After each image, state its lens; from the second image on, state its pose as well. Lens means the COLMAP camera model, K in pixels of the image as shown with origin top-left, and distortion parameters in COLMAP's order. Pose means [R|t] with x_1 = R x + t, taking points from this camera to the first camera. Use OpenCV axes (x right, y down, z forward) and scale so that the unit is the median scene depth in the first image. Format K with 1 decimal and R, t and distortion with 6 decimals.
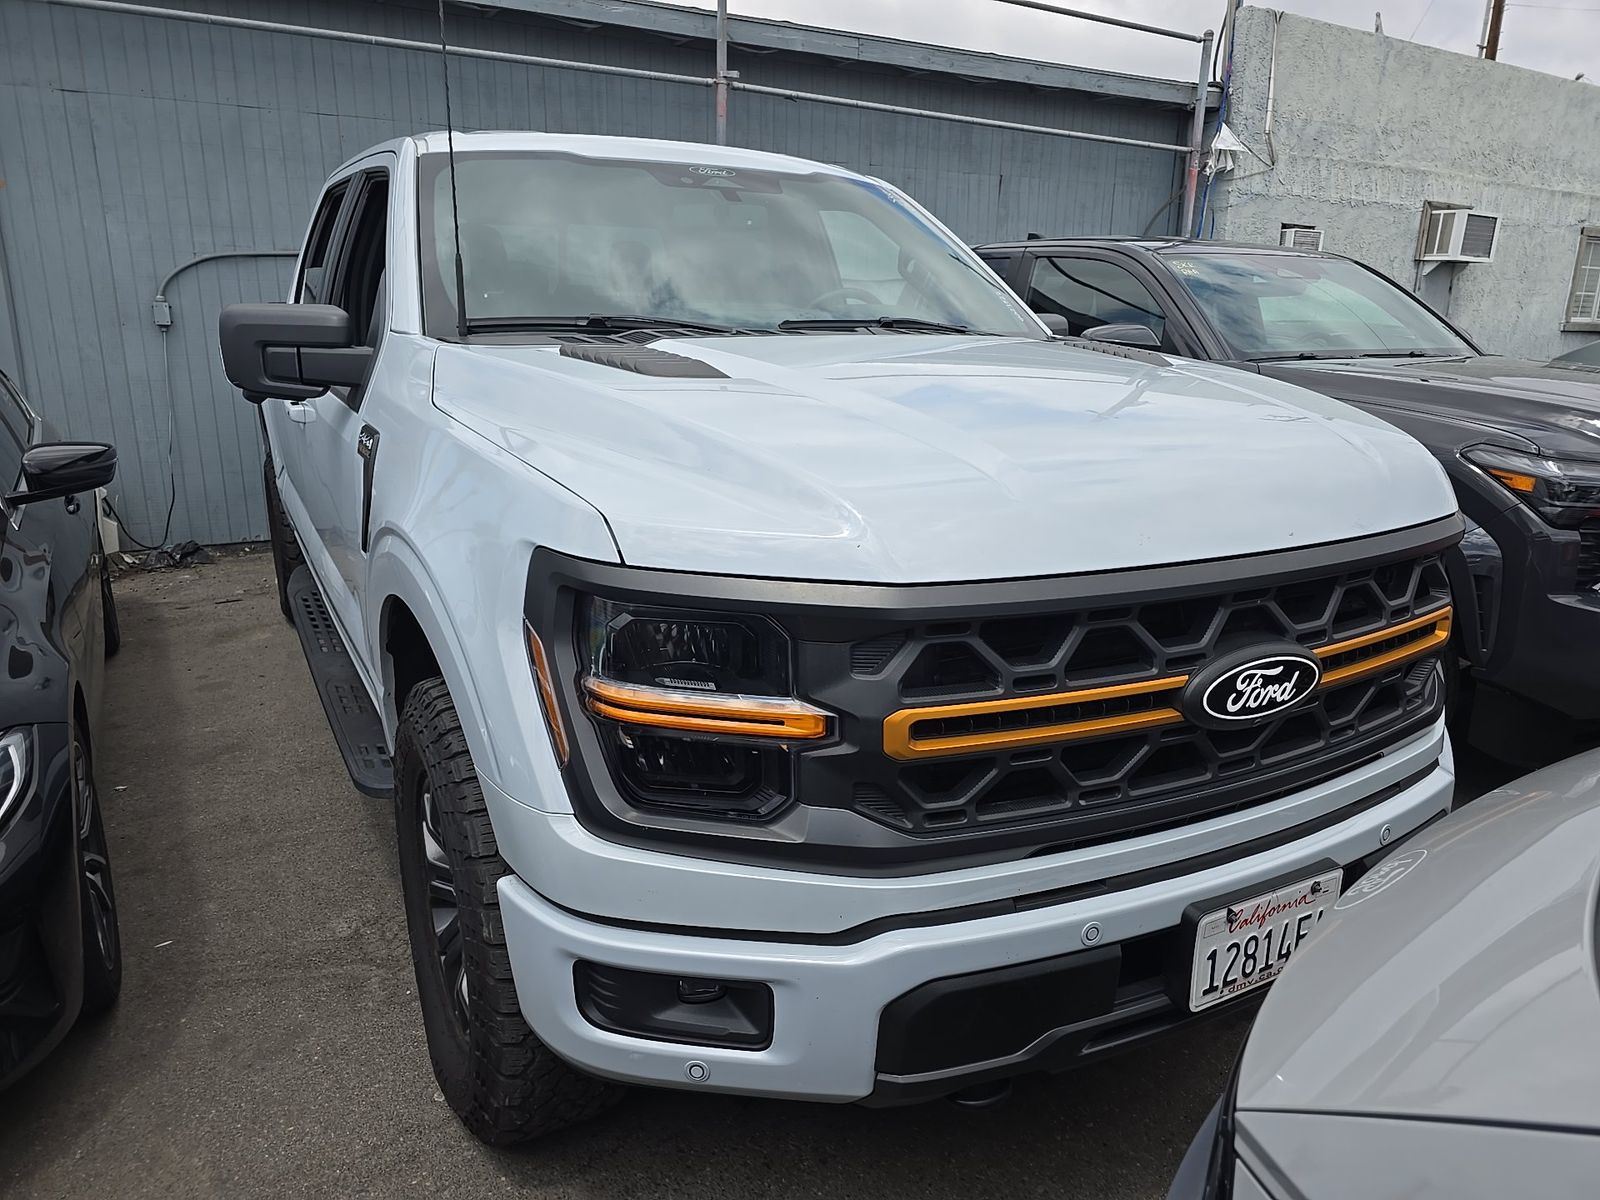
lens RADIAL K [[1065.1, 0, 795.7], [0, 1065.1, 600.4], [0, 0, 1]] dist [0.033910, -0.025072]
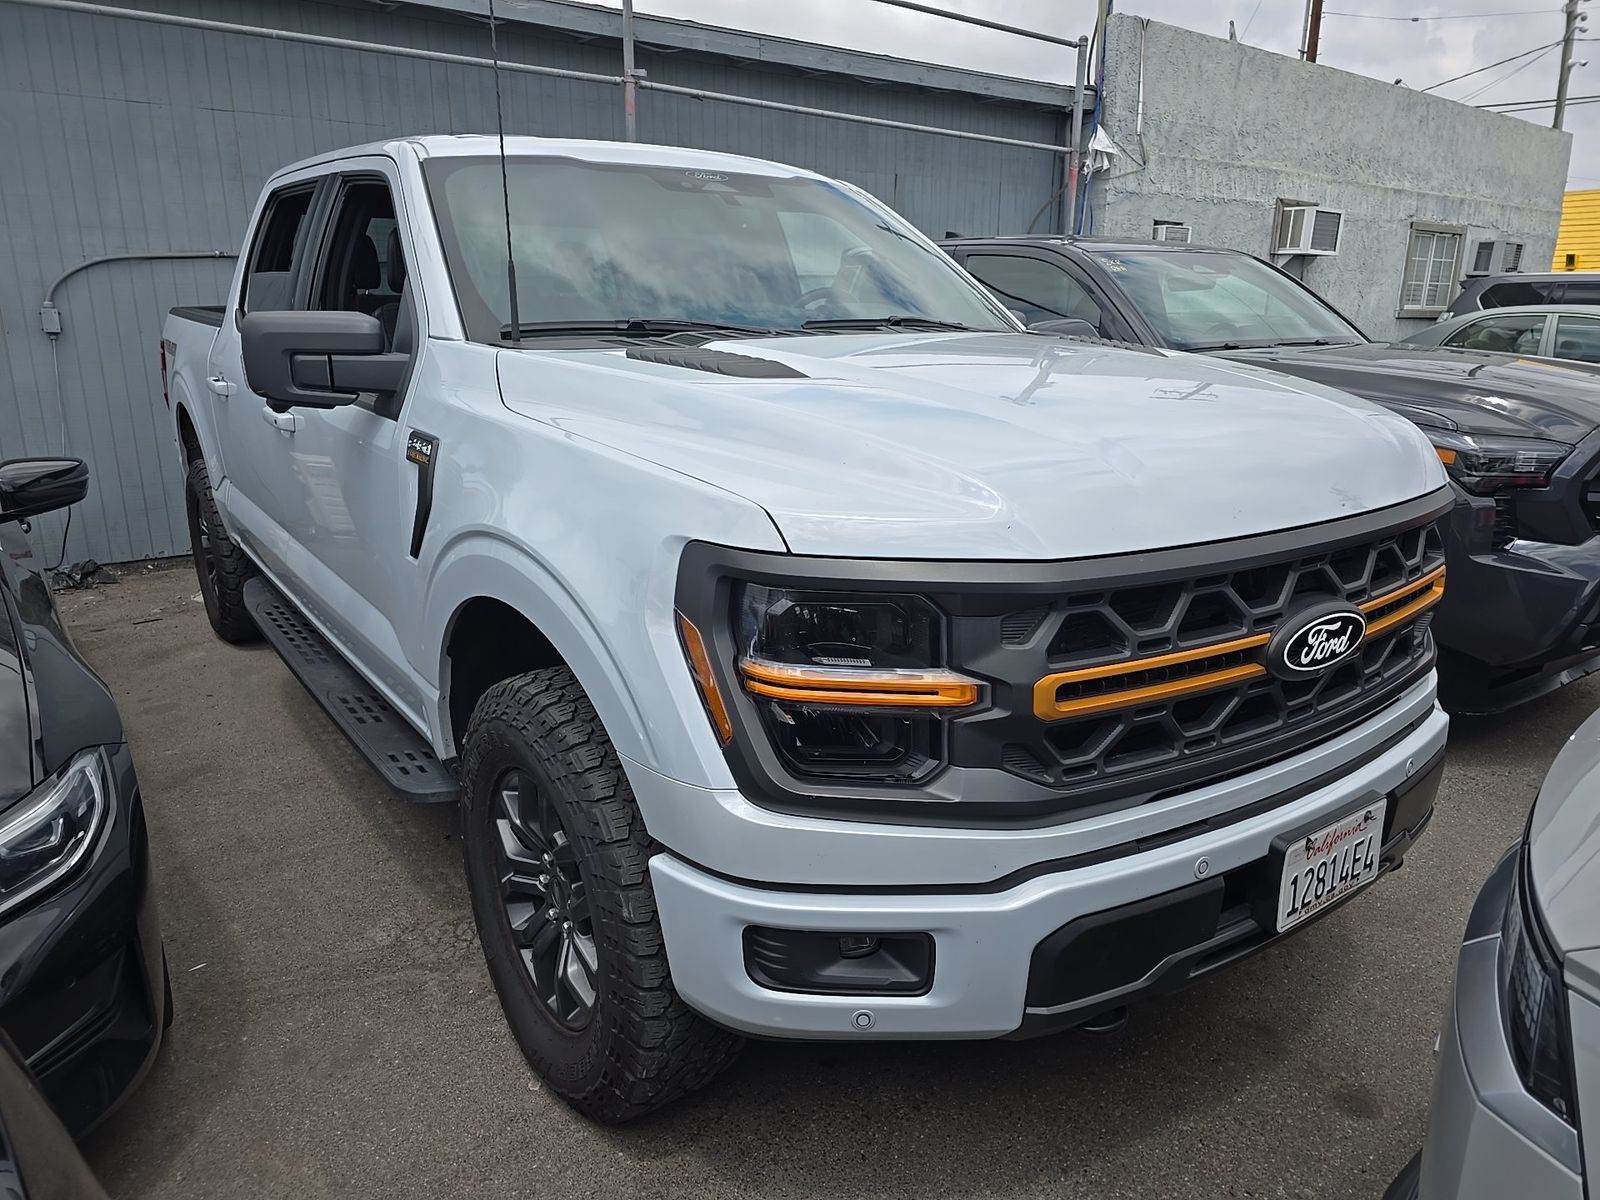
lens RADIAL K [[1065.1, 0, 797.4], [0, 1065.1, 600.1], [0, 0, 1]] dist [0.033910, -0.025072]
pose [[0.992326, -0.044458, 0.115383, -0.167184], [0.044047, 0.999011, 0.006112, 0.004488], [-0.115540, -0.000983, 0.993302, -0.040261]]
